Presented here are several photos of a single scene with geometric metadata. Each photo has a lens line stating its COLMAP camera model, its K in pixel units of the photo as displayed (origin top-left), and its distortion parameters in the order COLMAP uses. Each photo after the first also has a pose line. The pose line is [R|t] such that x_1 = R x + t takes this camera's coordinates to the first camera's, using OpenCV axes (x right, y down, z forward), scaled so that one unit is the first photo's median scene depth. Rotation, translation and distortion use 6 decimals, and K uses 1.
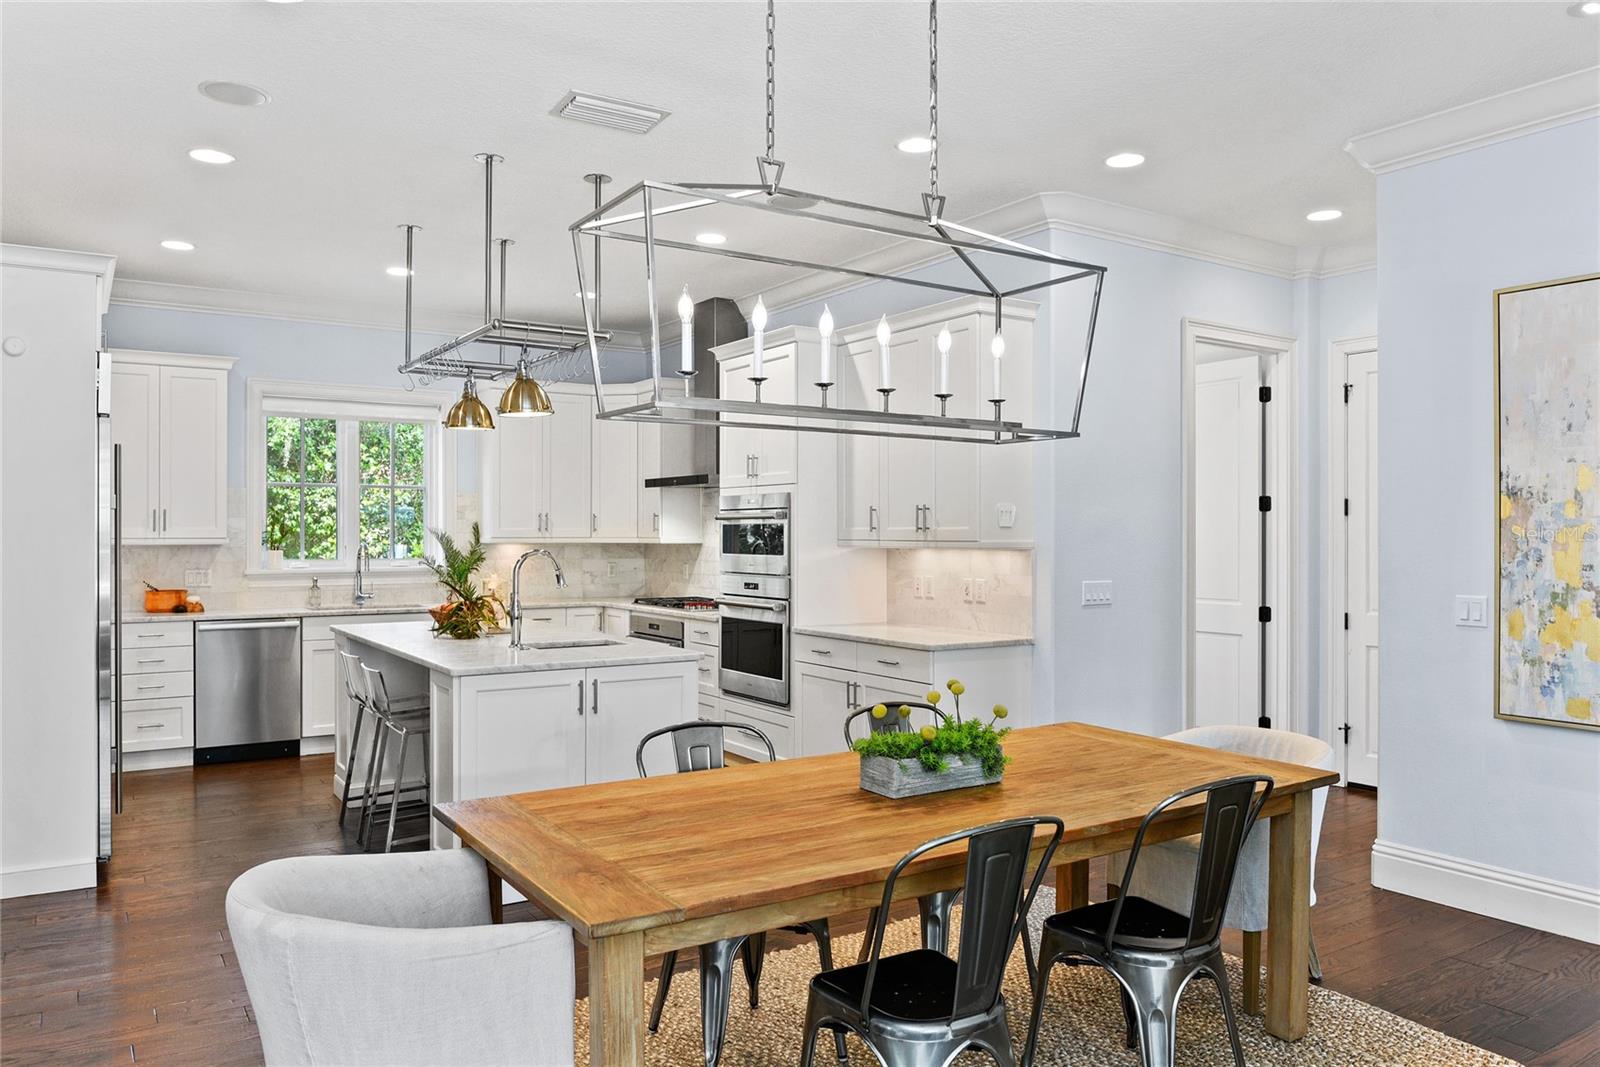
lens RADIAL K [[1159.8, 0, 851.5], [0, 1159.8, 535.6], [0, 0, 1]] dist [-0.014418, -0.006955]
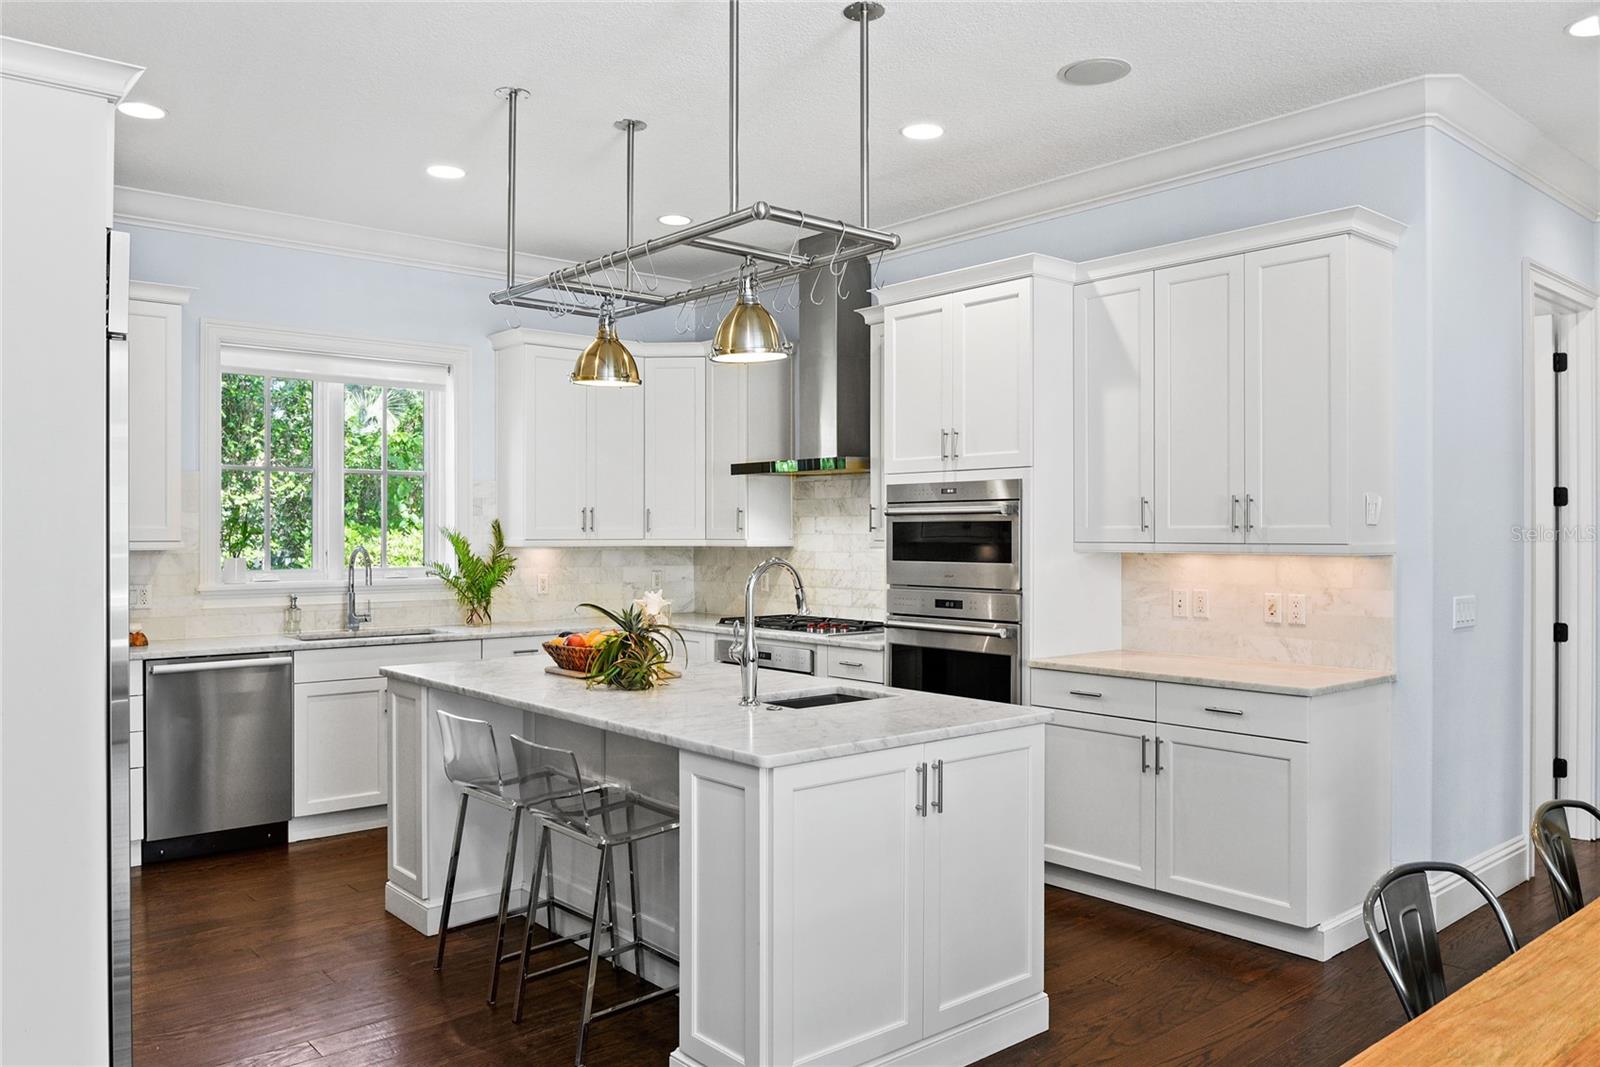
lens RADIAL K [[1159.8, 0, 805.3], [0, 1159.8, 536.6], [0, 0, 1]] dist [-0.014418, -0.006955]
pose [[0.991764, -0.001395, 0.128073, -0.273522], [0.001239, 0.999998, 0.001296, -0.001138], [-0.128075, -0.001127, 0.991764, 0.267196]]
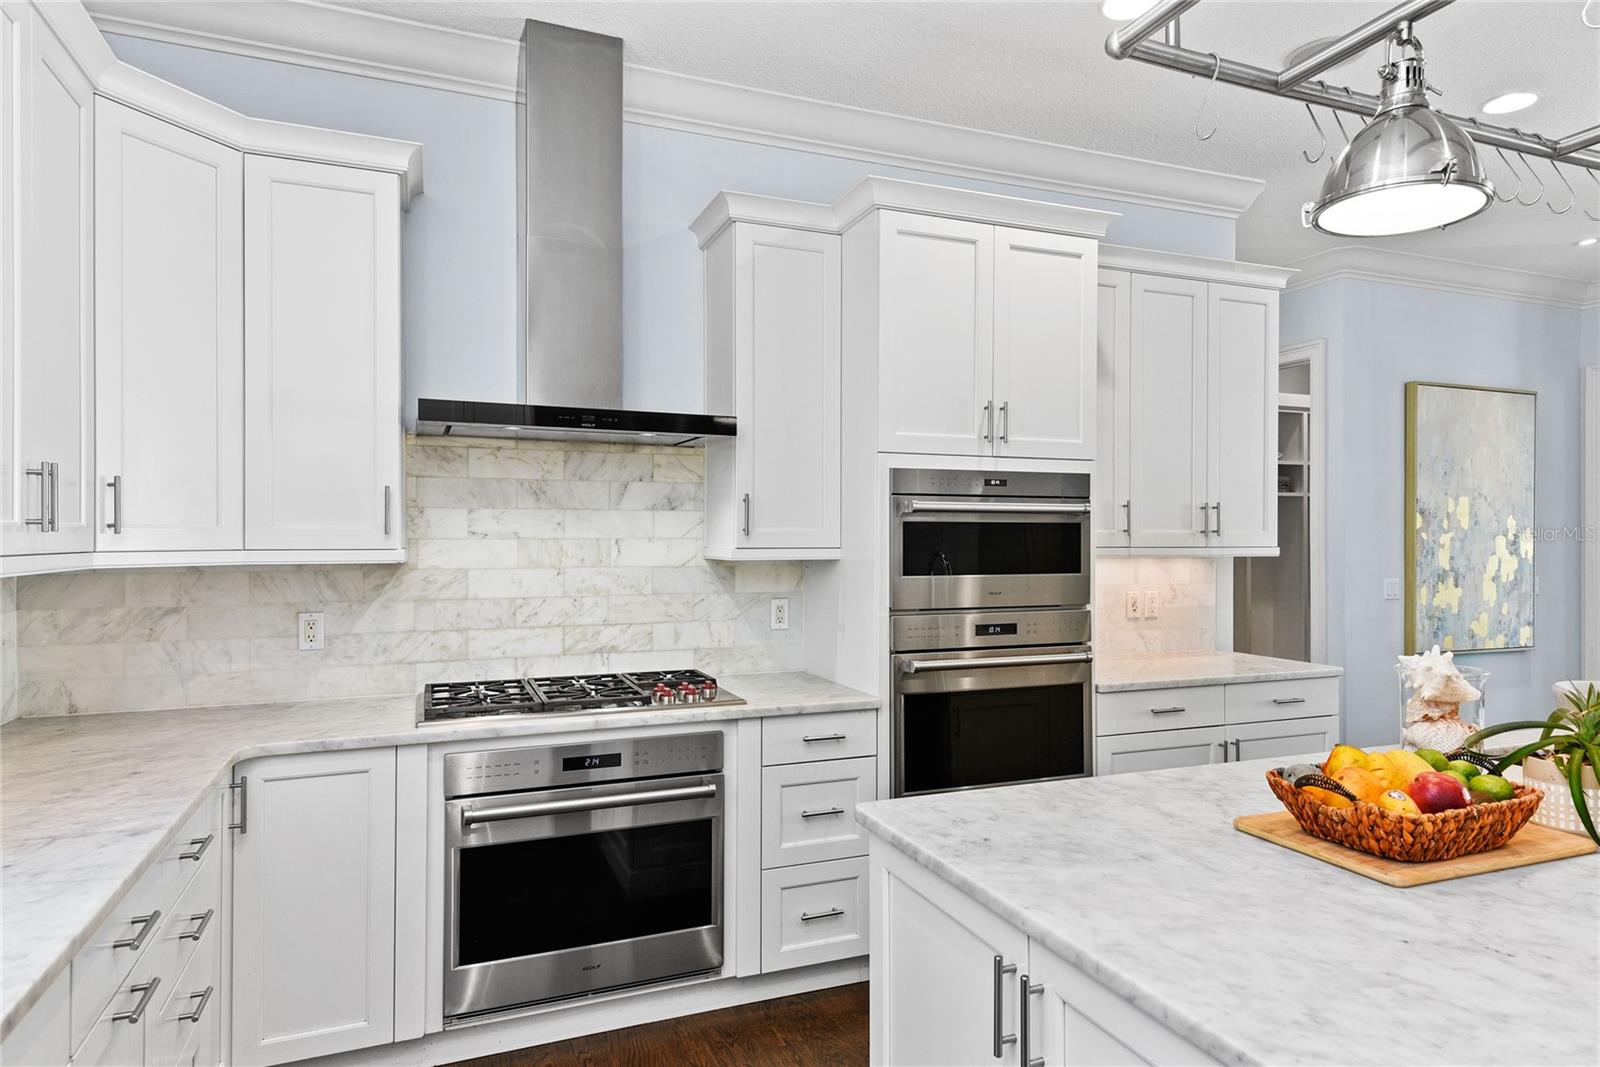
lens RADIAL K [[928.7, 0, 814.6], [0, 928.7, 535.0], [0, 0, 1]] dist [0.030908, 0.000453]
pose [[0.214936, 0.001974, 0.976626, -0.556903], [0.001626, 0.999996, -0.002379, -0.002443], [-0.976627, 0.002099, 0.214932, 0.989486]]
